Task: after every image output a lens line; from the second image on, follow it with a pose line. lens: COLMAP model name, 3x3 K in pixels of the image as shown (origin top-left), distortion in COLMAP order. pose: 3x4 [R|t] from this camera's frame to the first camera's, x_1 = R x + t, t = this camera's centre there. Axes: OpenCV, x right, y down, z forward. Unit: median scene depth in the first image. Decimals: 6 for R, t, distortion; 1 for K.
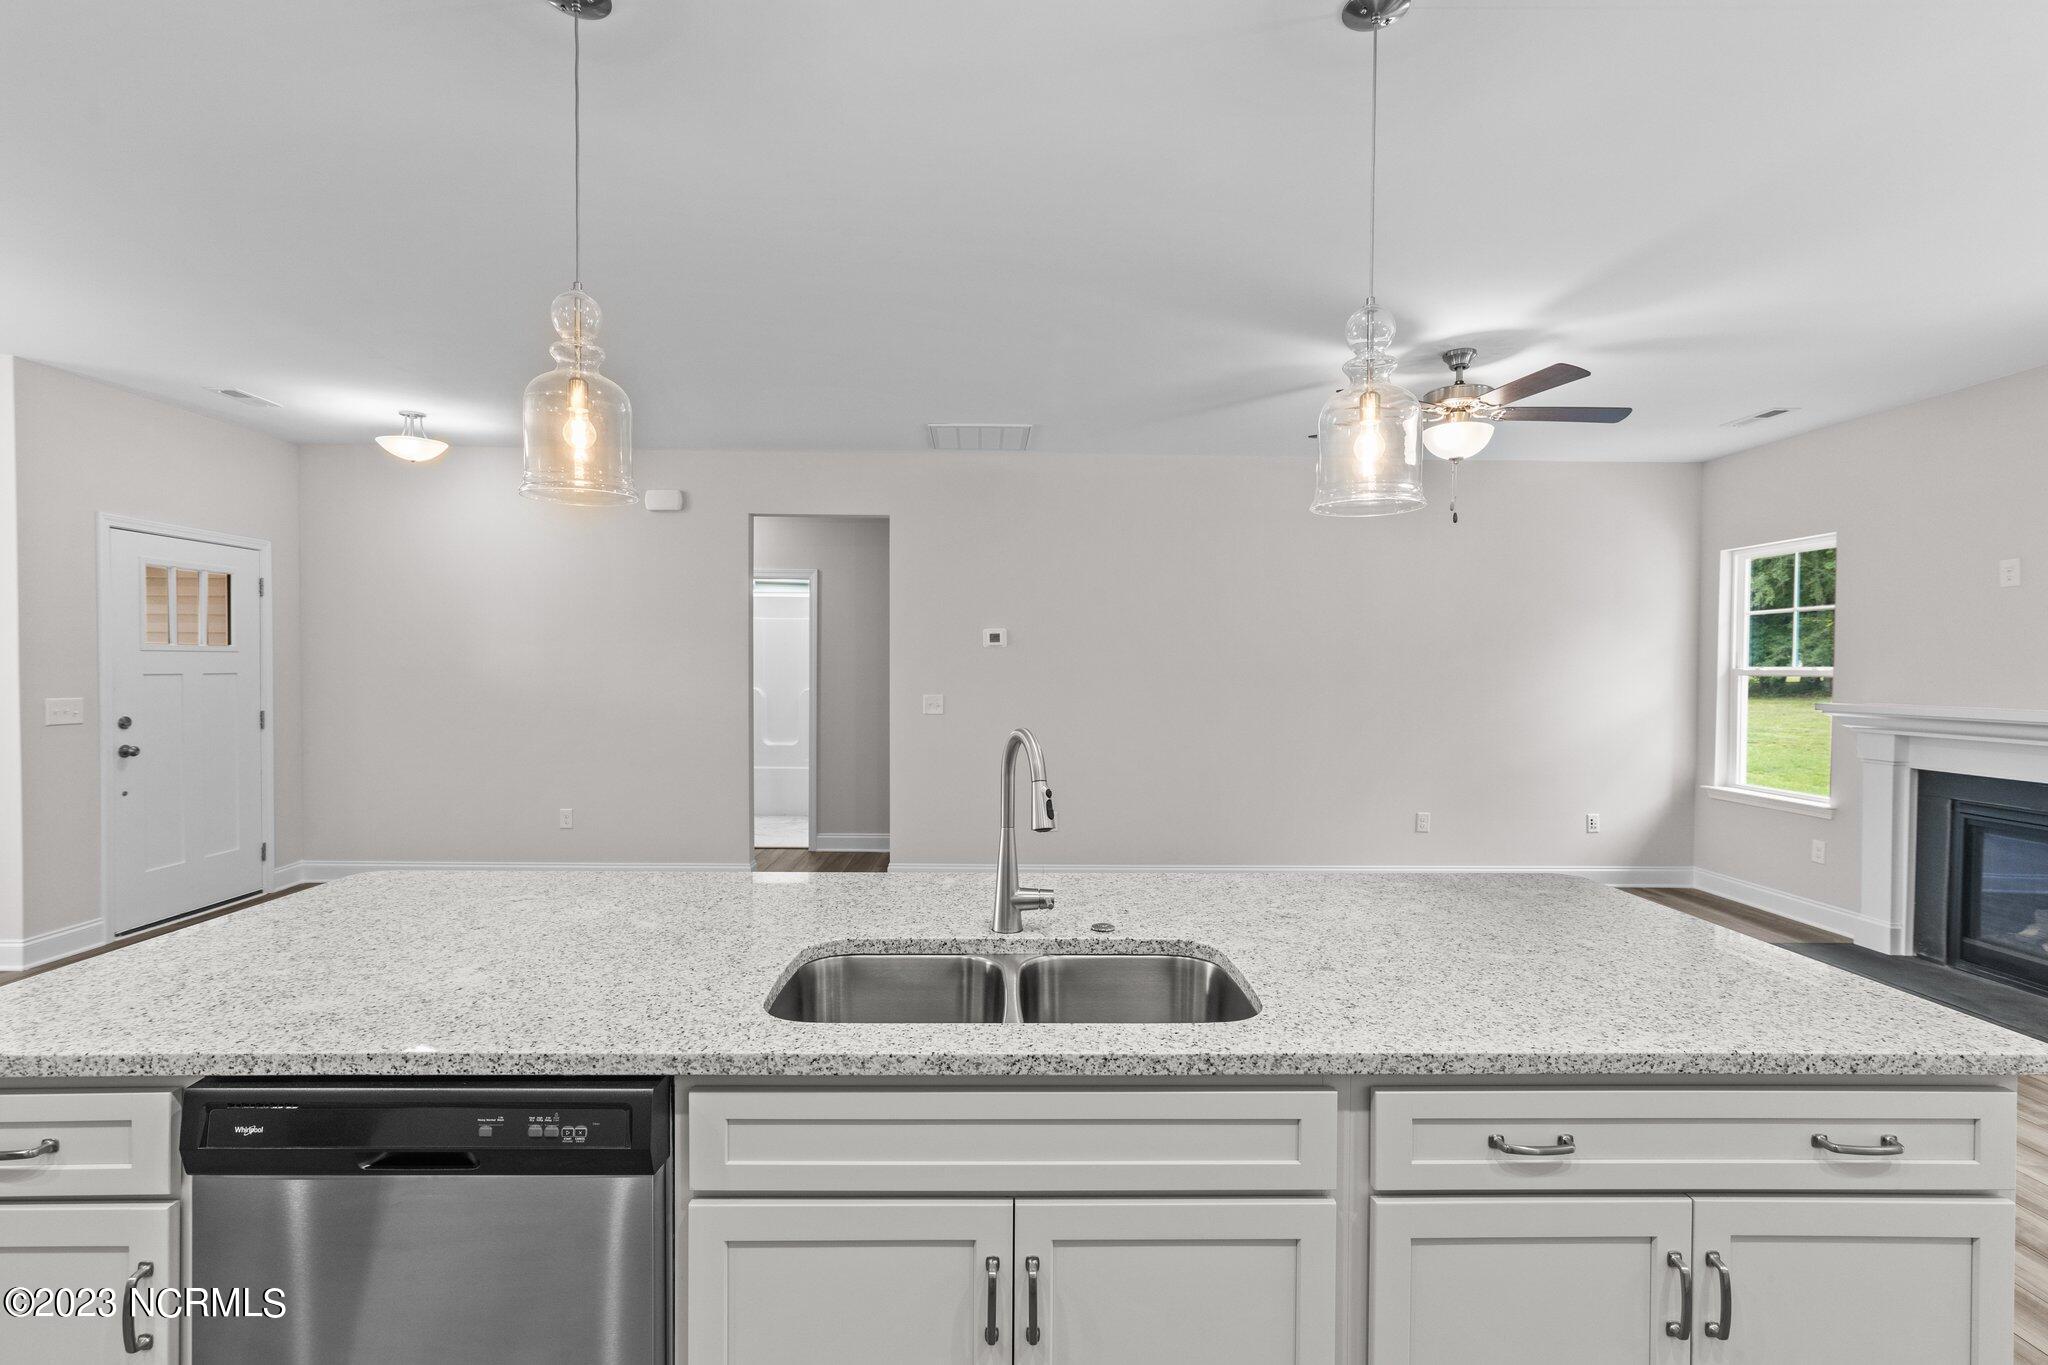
lens RADIAL K [[937.3, 0, 1016.9], [0, 937.3, 680.9], [0, 0, 1]] dist [-0.000490, 0.000405]
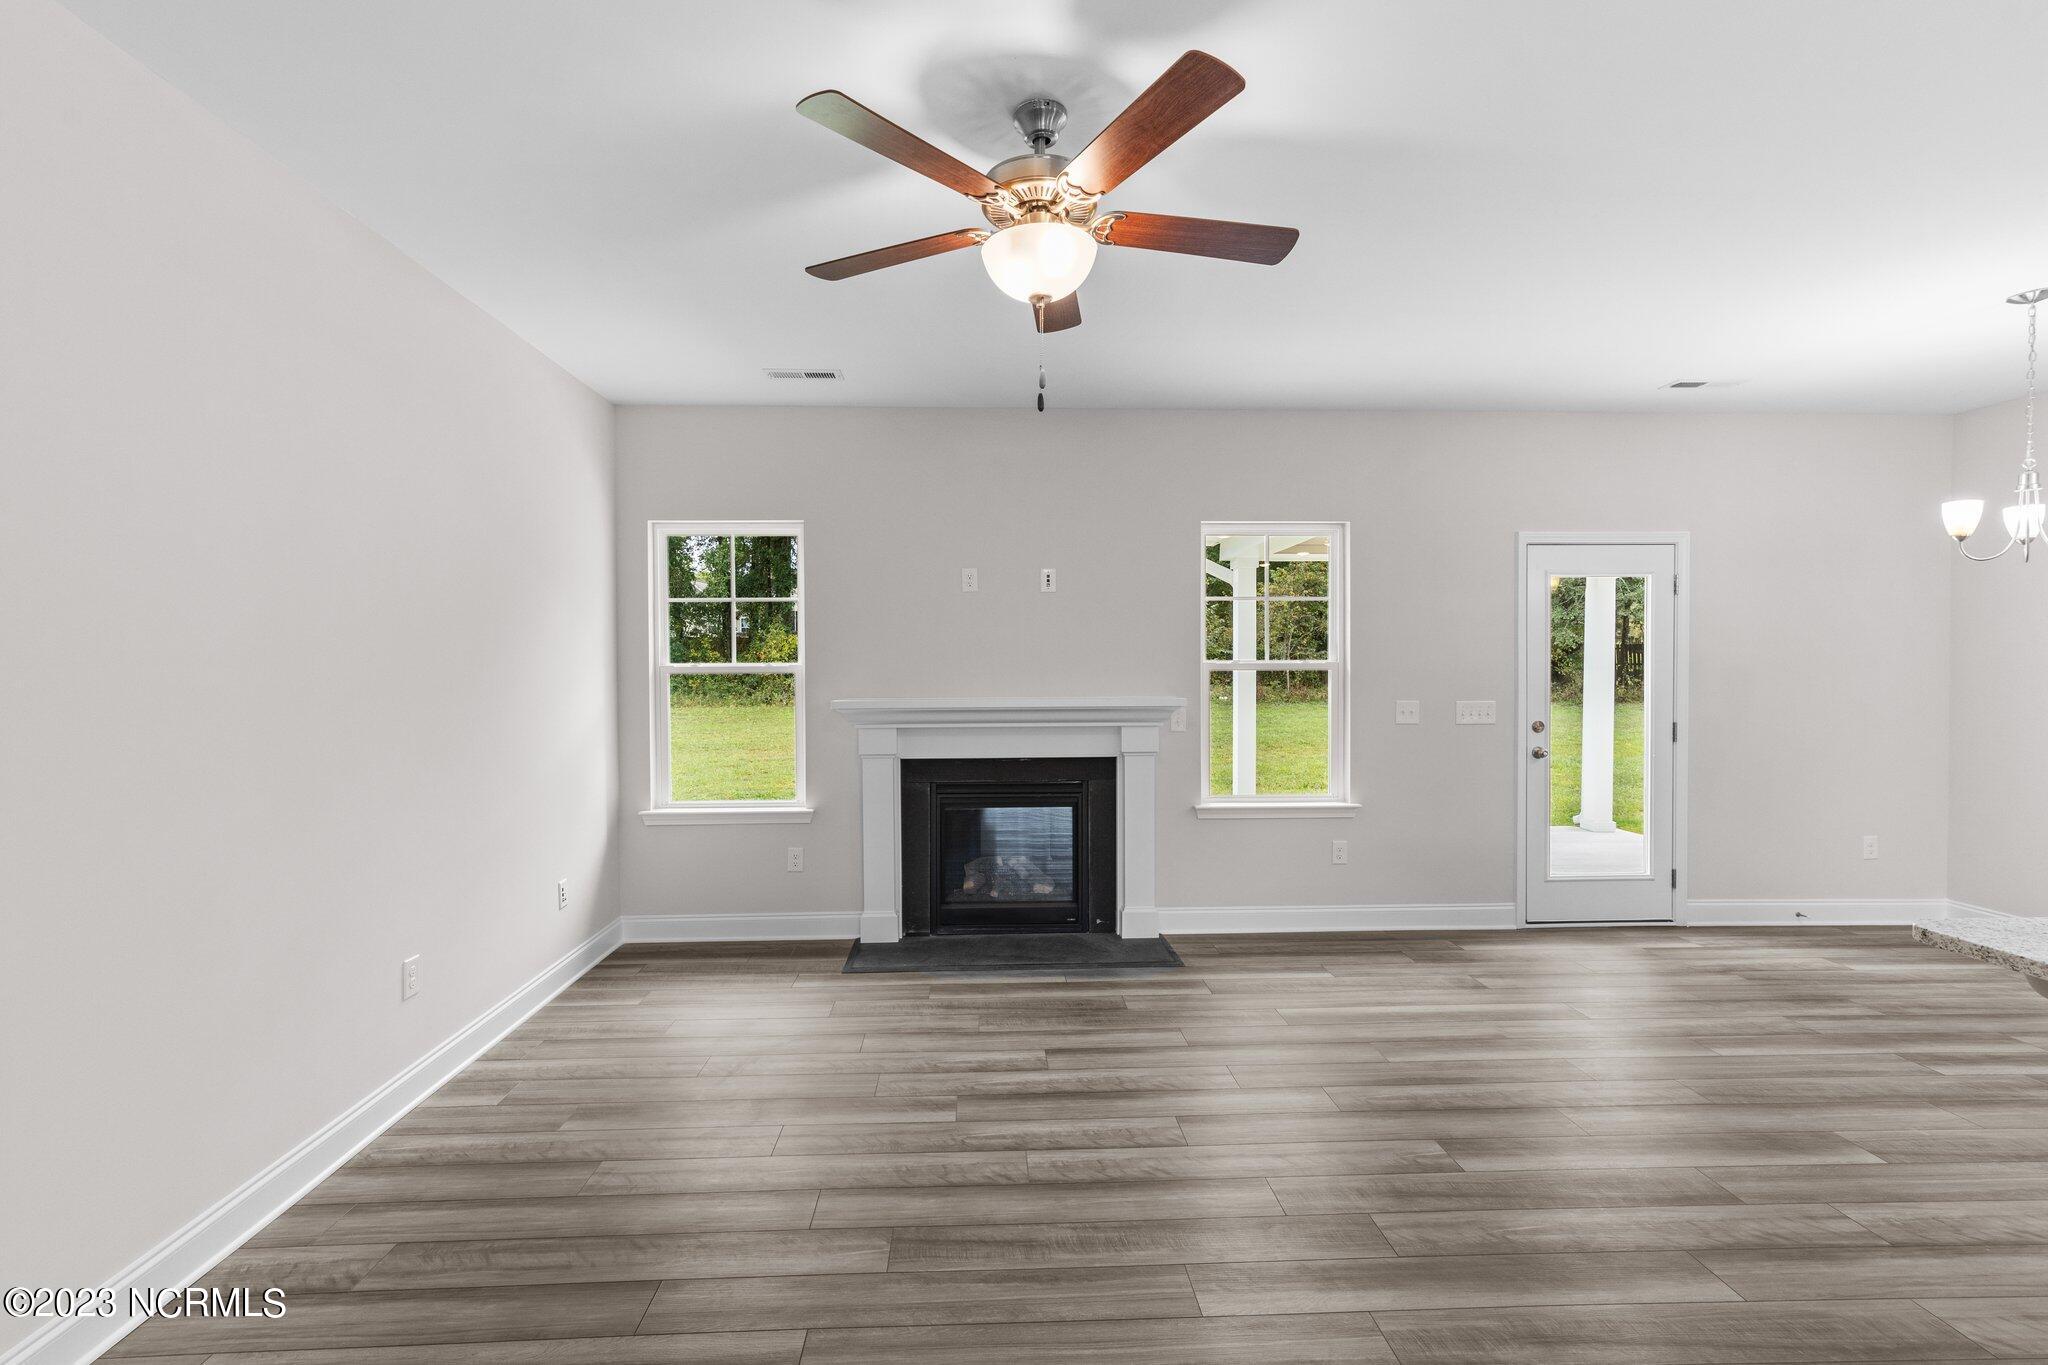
lens RADIAL K [[936.2, 0, 1014.6], [0, 936.2, 680.9], [0, 0, 1]] dist [-0.000214, 0.005199]
pose [[-0.024049, -0.024497, 0.999411, -0.081324], [0.022537, 0.999432, 0.025040, -0.015085], [-0.999457, 0.023126, -0.023484, 0.798204]]
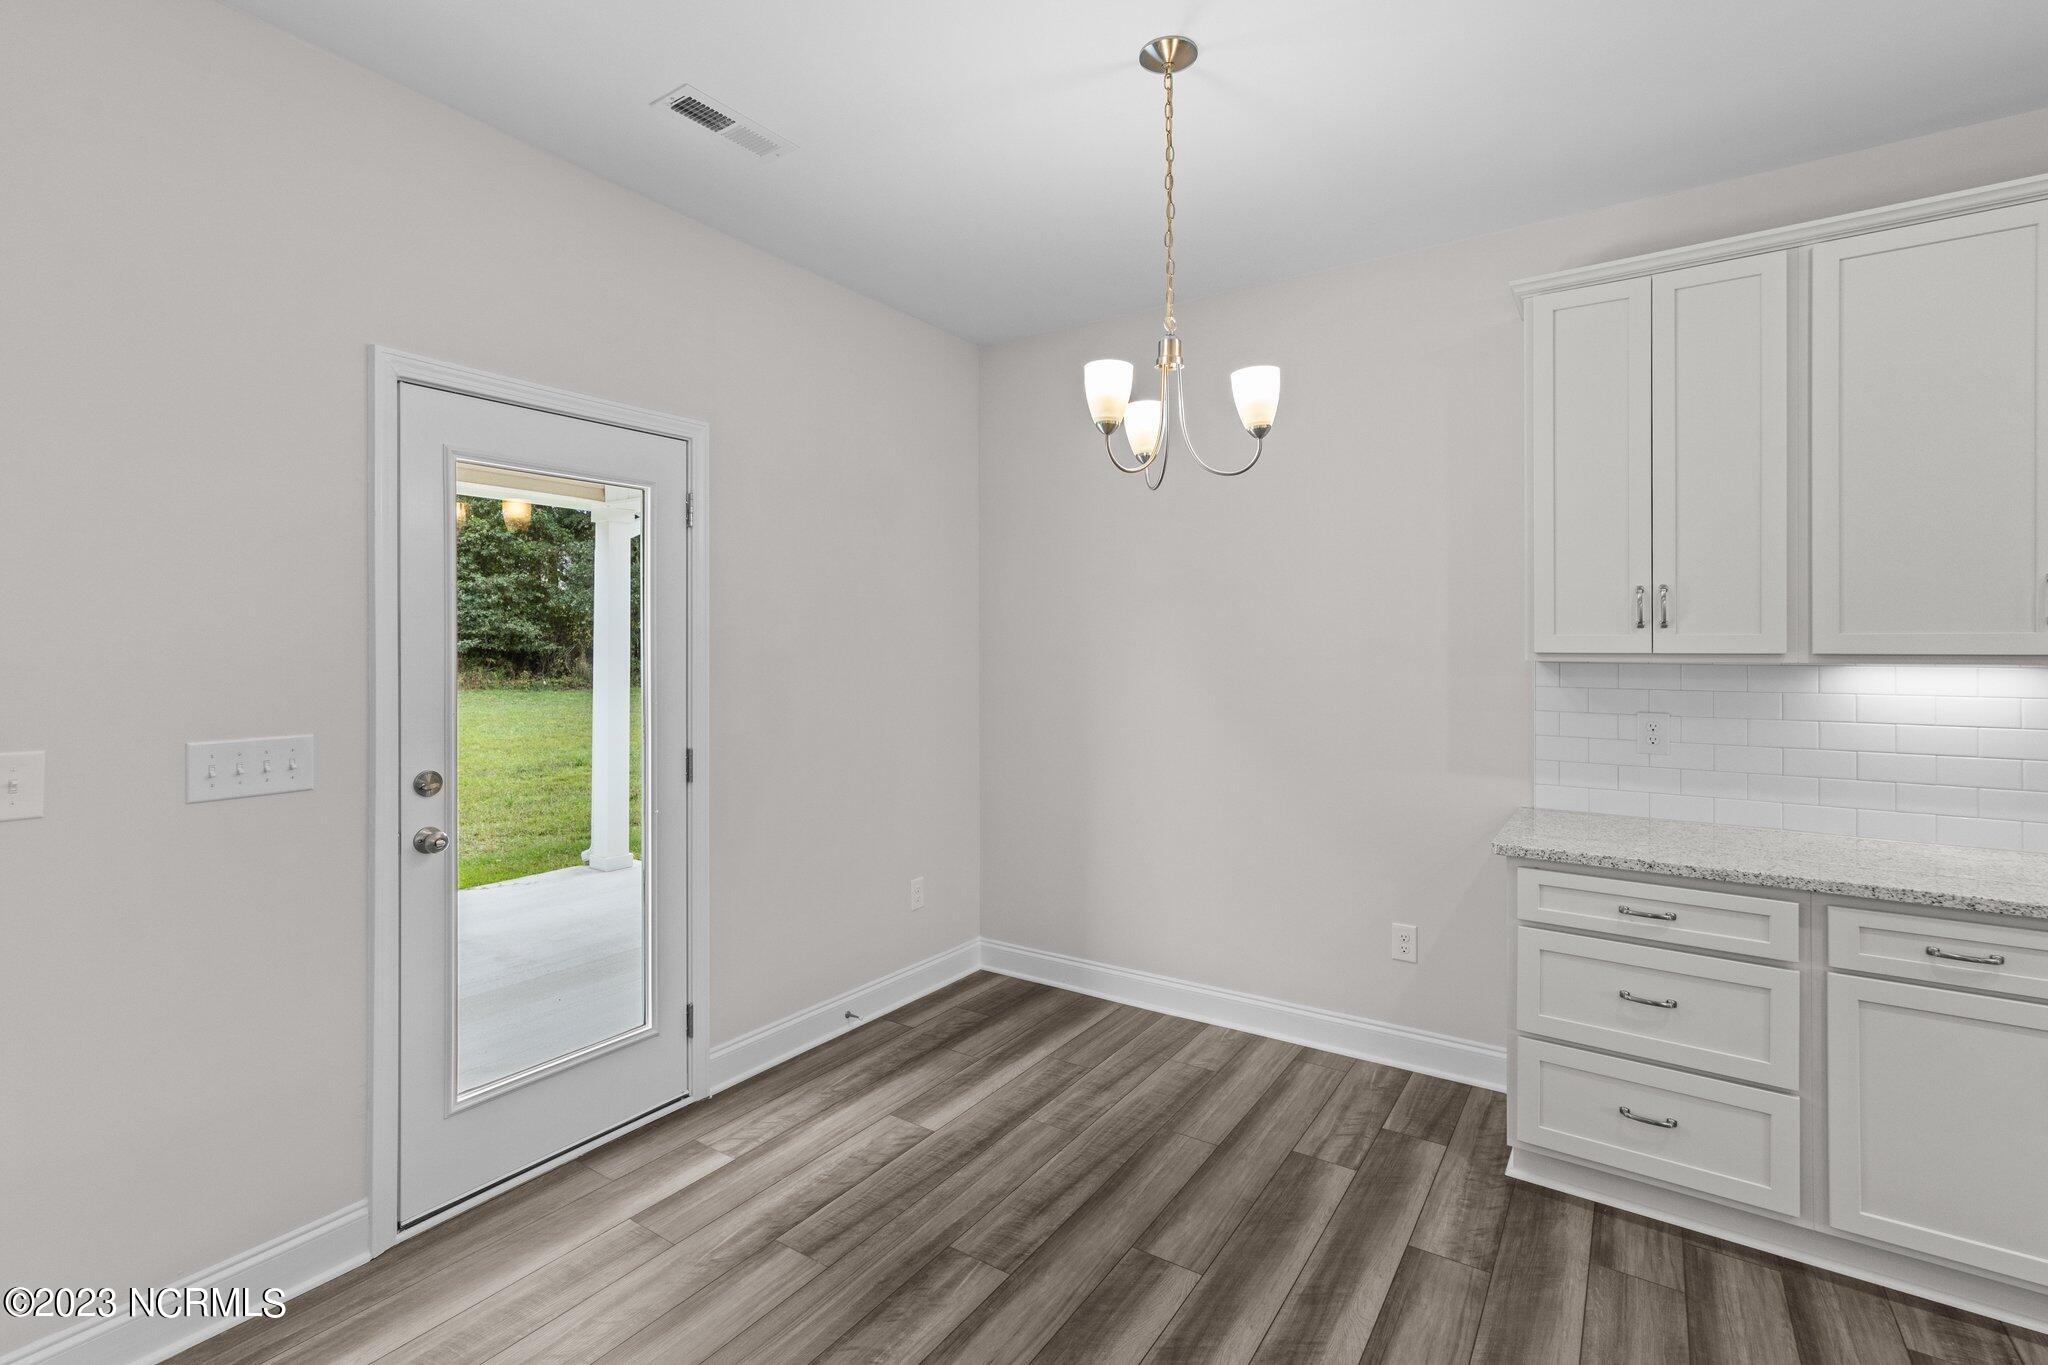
lens RADIAL K [[936.3, 0, 1019.5], [0, 936.3, 654.6], [0, 0, 1]] dist [-0.002780, 0.007058]
pose [[-0.820437, -0.013791, 0.571570, 0.392848], [0.002525, 0.999612, 0.027744, -0.003528], [-0.571731, 0.024205, -0.820084, 0.435752]]
